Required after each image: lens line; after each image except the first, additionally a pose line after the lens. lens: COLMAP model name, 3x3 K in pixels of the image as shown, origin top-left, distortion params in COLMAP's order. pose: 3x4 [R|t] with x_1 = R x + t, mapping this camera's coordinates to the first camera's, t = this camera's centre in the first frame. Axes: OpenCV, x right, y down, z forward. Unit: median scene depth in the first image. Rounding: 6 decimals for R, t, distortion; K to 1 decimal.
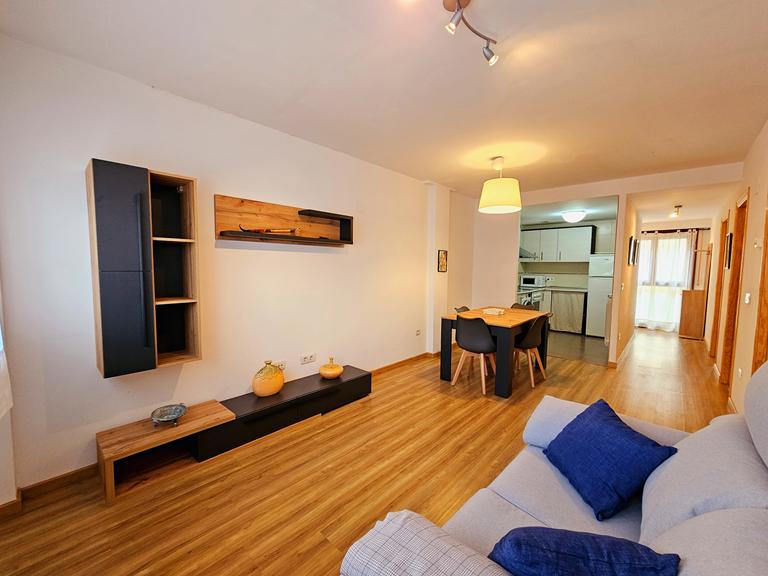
lens RADIAL K [[317.2, 0, 376.2], [0, 317.2, 289.5], [0, 0, 1]] dist [-0.002767, -0.000470]
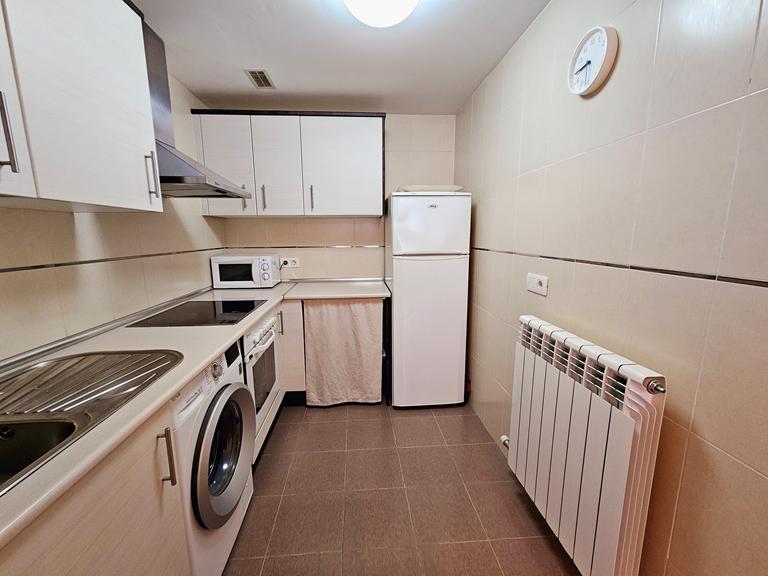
lens RADIAL K [[316.2, 0, 377.8], [0, 316.2, 288.3], [0, 0, 1]] dist [-0.000448, -0.000223]
pose [[0.677514, -0.134713, 0.723068, 0.497012], [0.064412, 0.990174, 0.124122, -0.062002], [-0.732684, -0.037520, 0.679534, 0.967843]]
